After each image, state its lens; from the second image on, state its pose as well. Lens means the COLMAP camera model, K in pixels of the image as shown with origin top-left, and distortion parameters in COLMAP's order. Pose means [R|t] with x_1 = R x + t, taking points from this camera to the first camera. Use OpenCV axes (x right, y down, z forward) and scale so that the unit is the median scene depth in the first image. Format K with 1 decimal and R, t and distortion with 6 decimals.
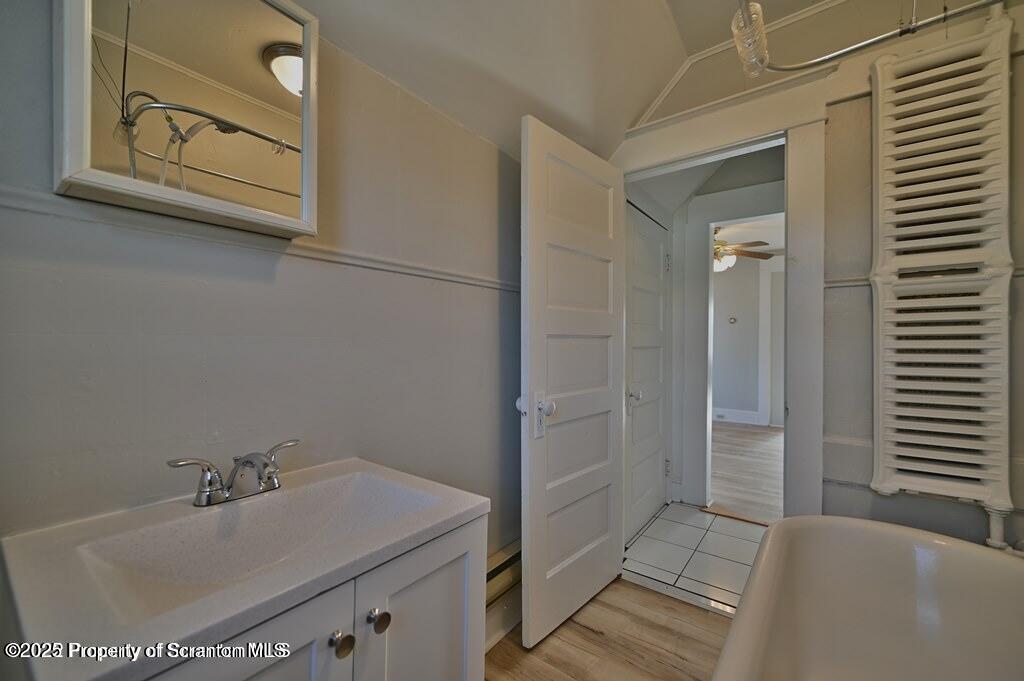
lens RADIAL K [[416.8, 0, 516.6], [0, 416.8, 342.2], [0, 0, 1]] dist [0.000112, 0.000184]
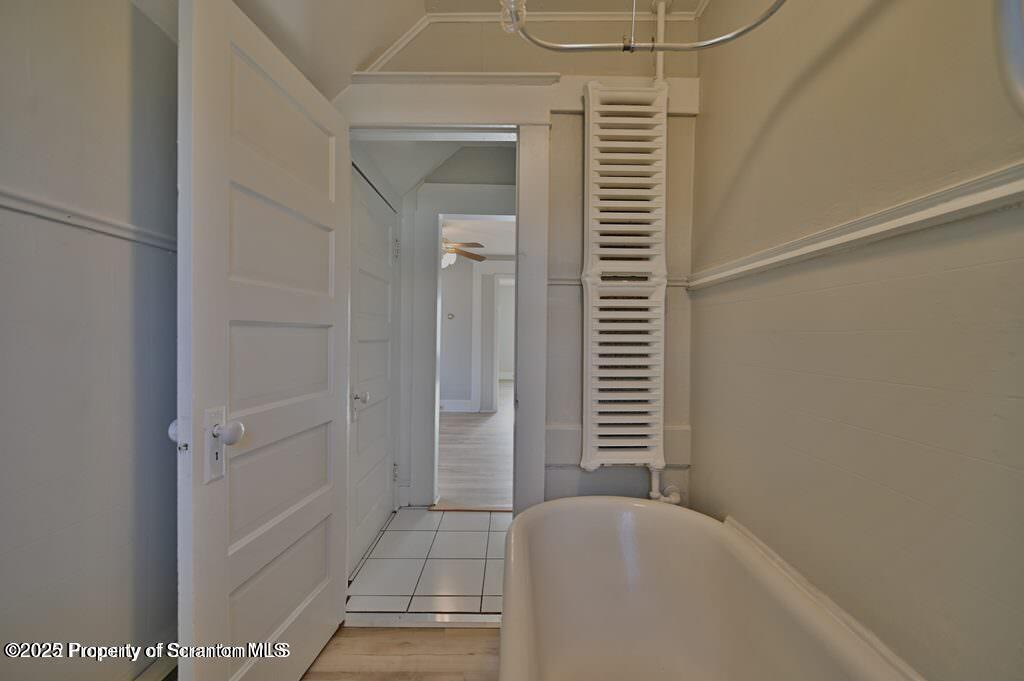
lens RADIAL K [[416.8, 0, 516.6], [0, 416.8, 342.2], [0, 0, 1]] dist [0.000112, 0.000184]
pose [[0.796582, 0.000729, 0.604530, 0.035232], [-0.009295, 0.999896, 0.011041, 0.005094], [-0.604459, -0.014414, 0.796506, 0.200894]]
